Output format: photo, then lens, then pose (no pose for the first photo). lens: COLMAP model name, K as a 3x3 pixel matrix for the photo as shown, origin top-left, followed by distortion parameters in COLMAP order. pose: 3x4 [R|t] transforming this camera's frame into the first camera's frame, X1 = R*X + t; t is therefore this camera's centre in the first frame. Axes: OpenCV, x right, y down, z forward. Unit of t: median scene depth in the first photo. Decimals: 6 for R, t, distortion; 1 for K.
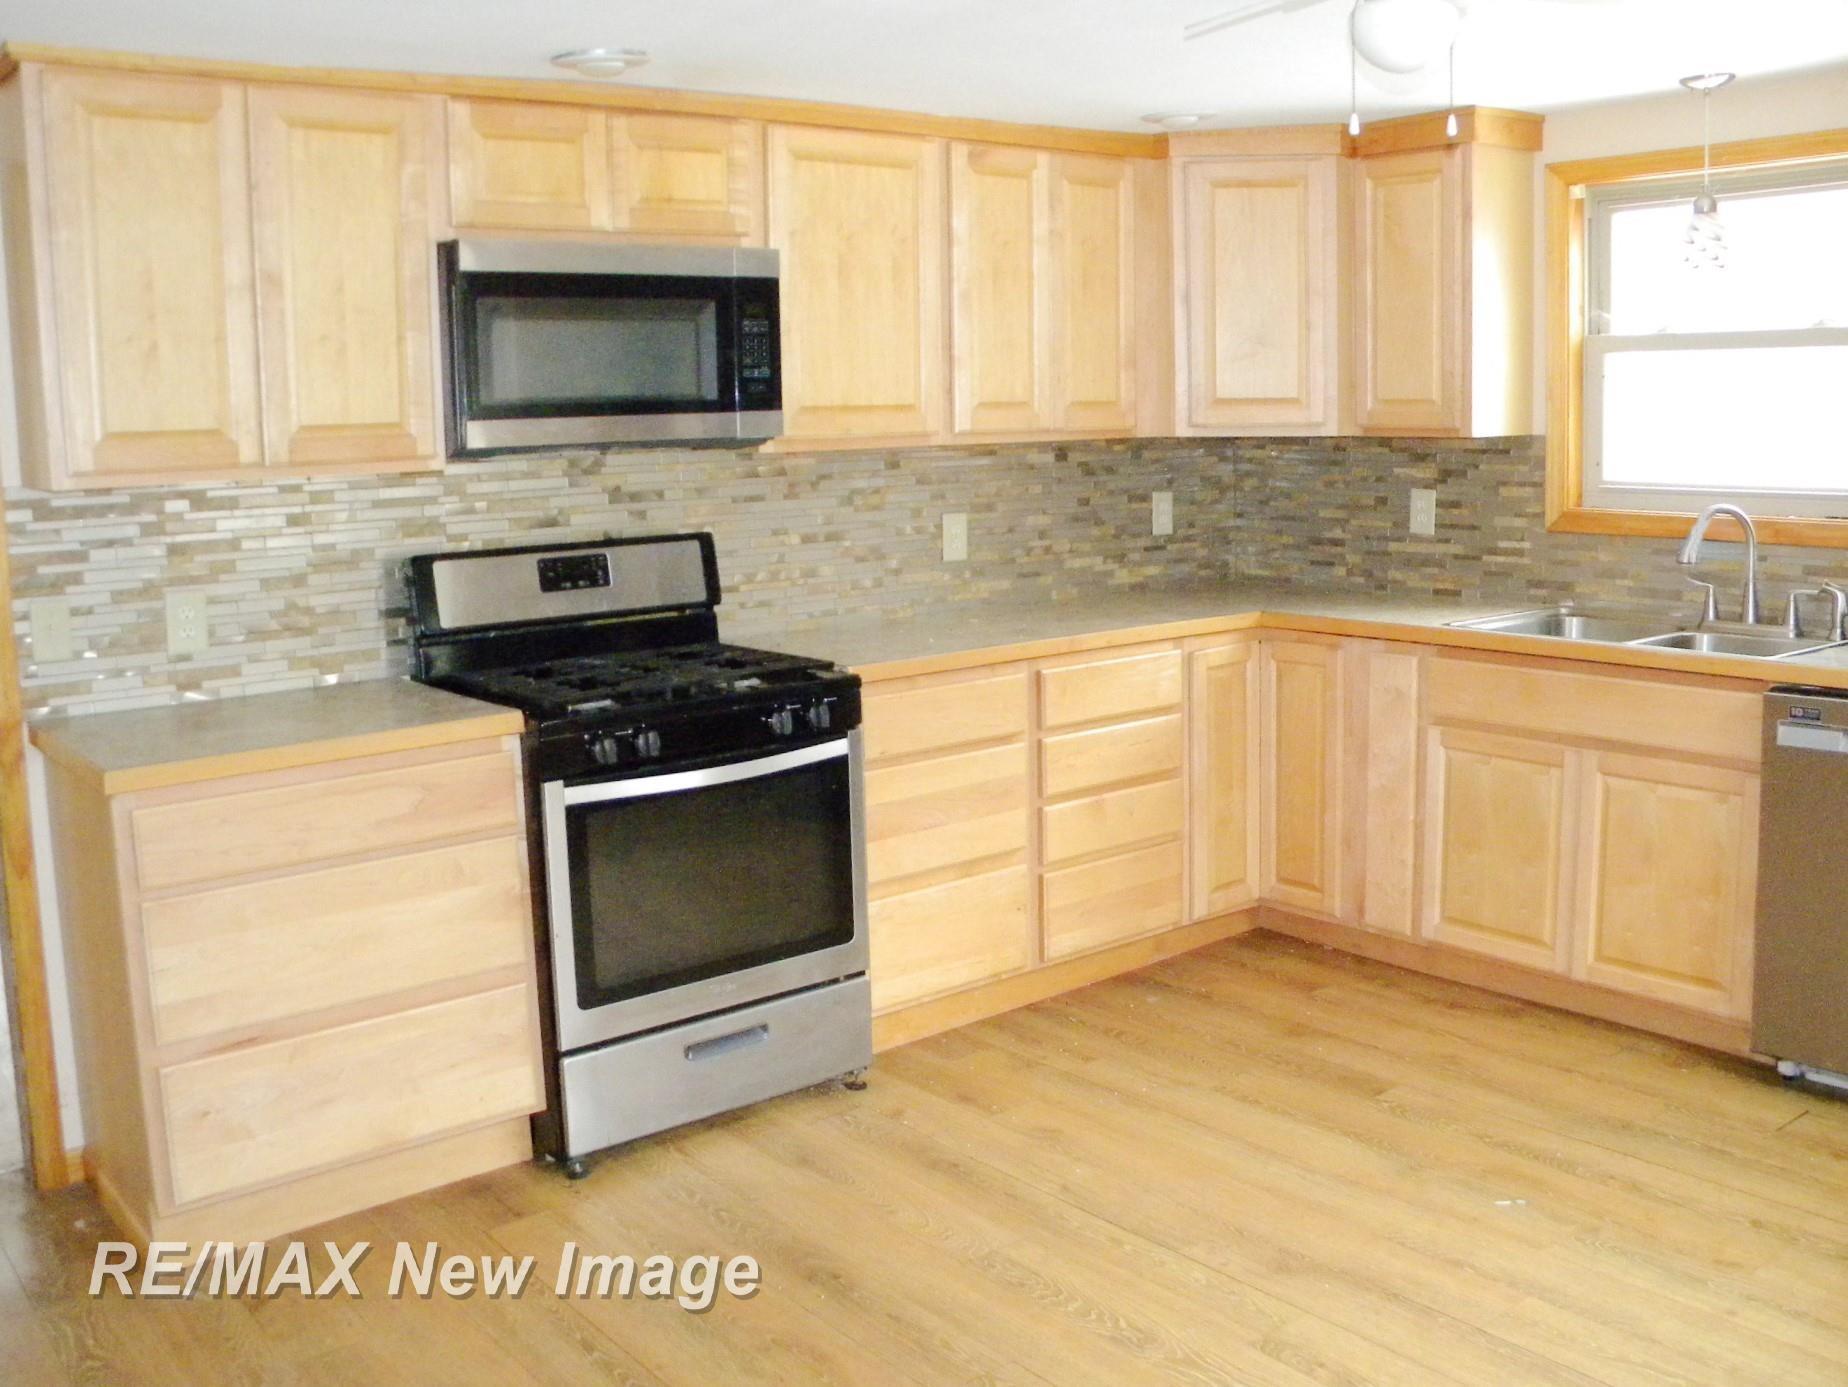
lens RADIAL K [[1709.5, 0, 924.5], [0, 1709.5, 666.3], [0, 0, 1]] dist [-0.211746, 0.204816]
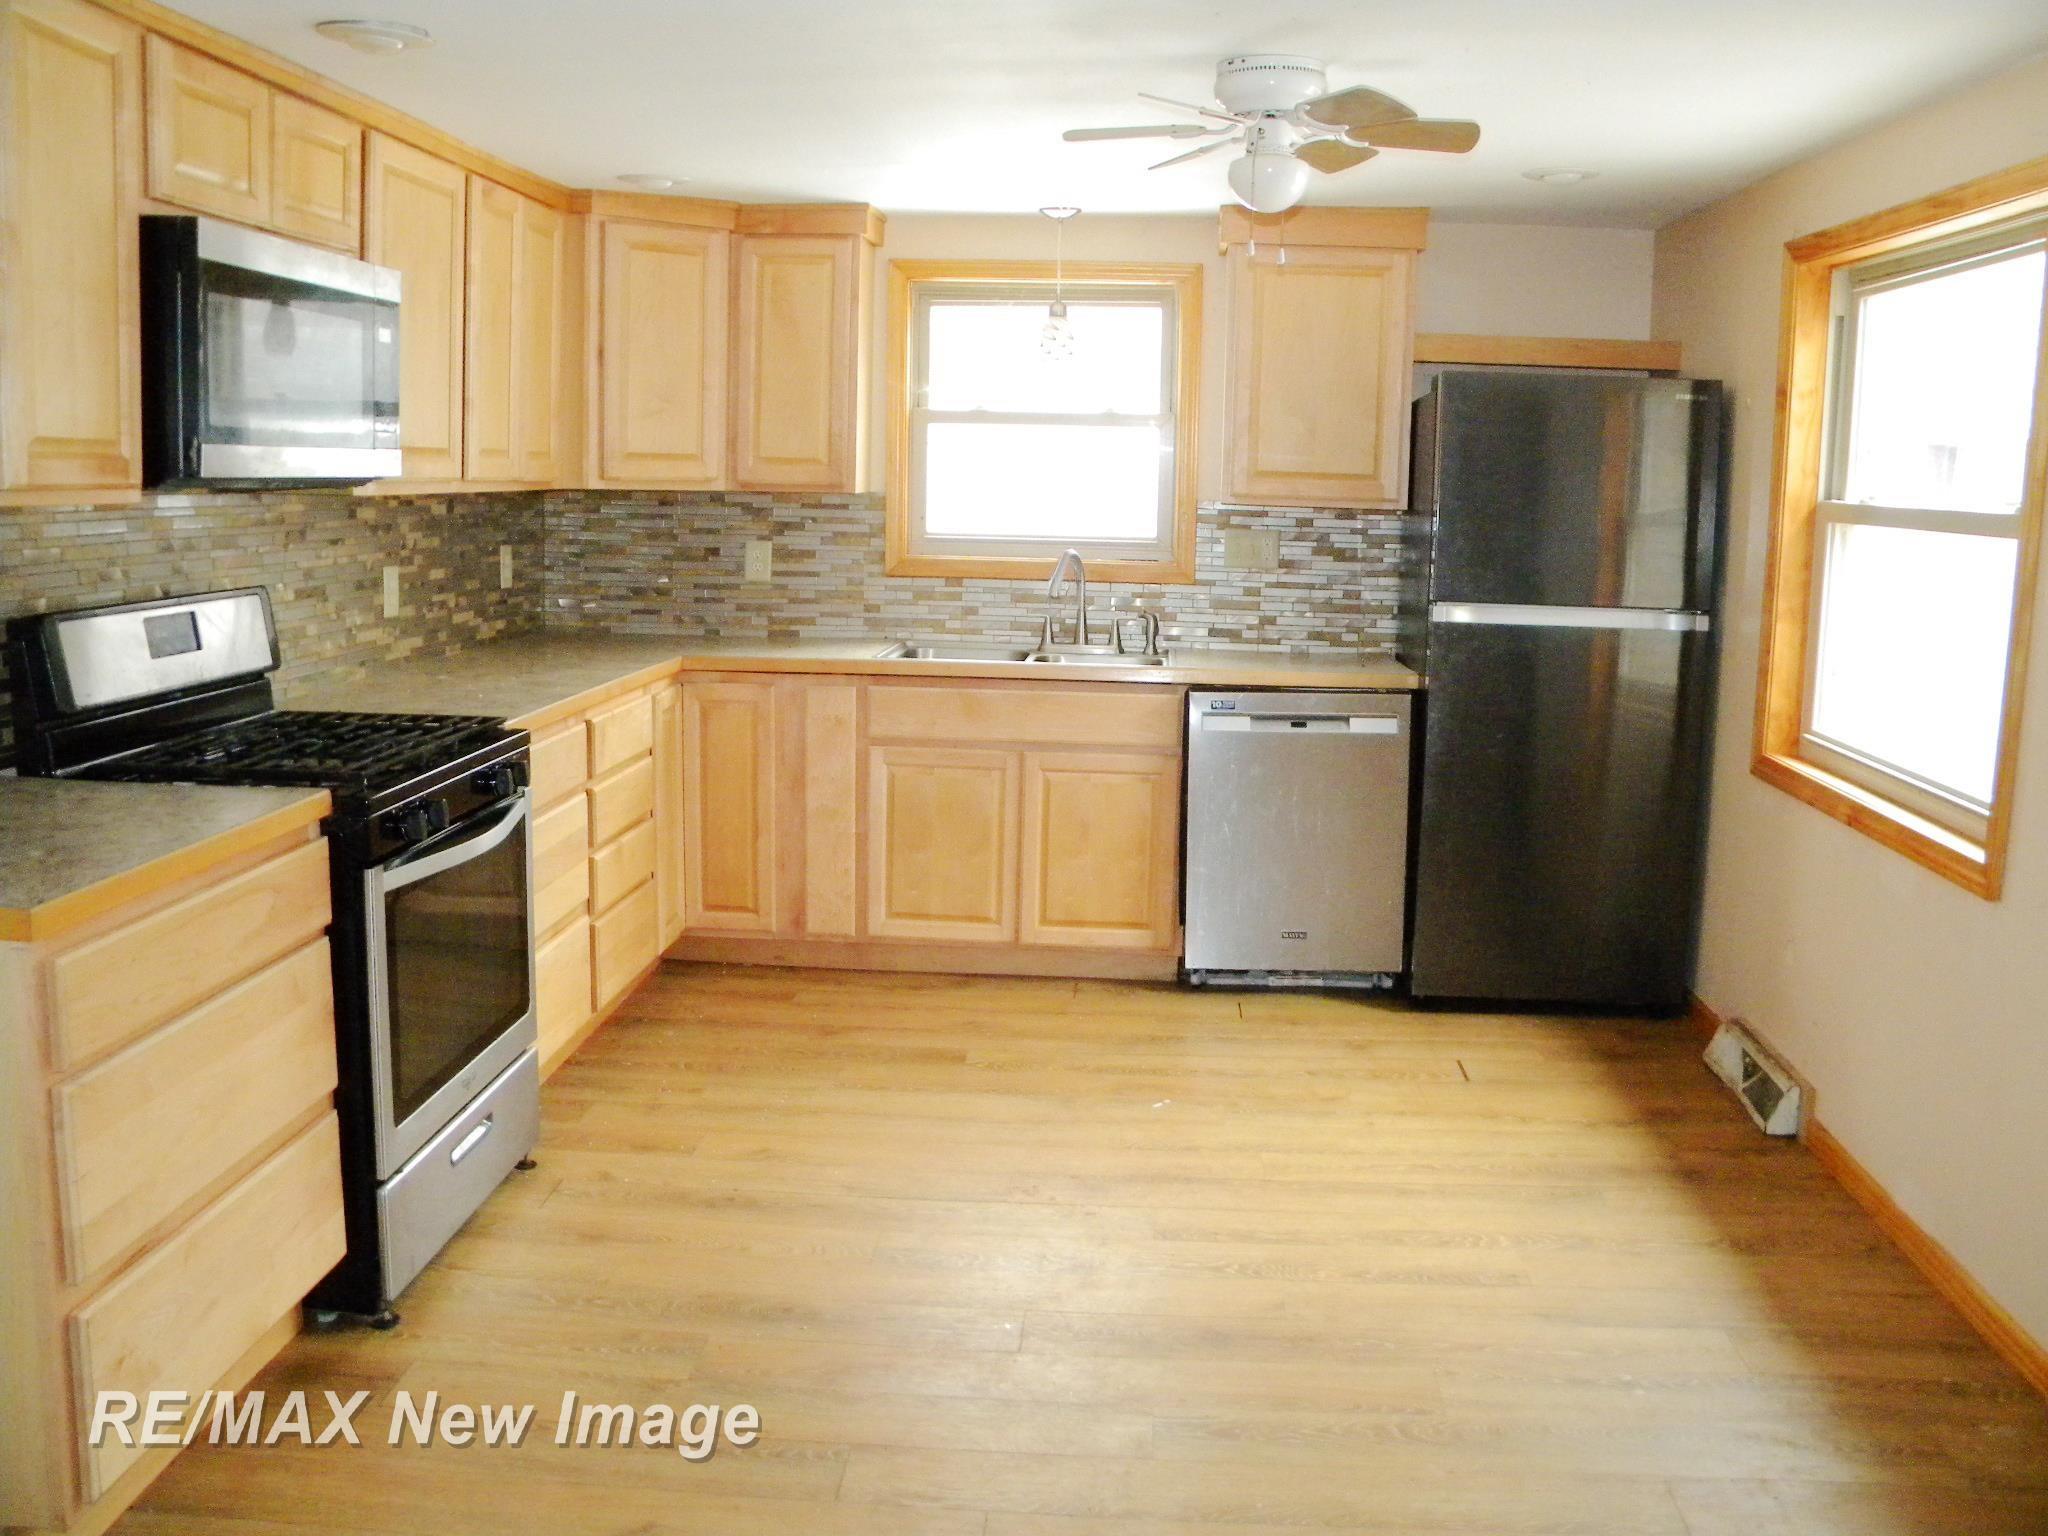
lens RADIAL K [[1702.4, 0, 1022.9], [0, 1702.4, 734.5], [0, 0, 1]] dist [-0.168754, 0.003362]
pose [[0.682793, -0.071594, 0.727096, -0.459328], [0.071373, 0.996963, 0.031143, -0.001266], [-0.727117, 0.030631, 0.685829, 0.136578]]
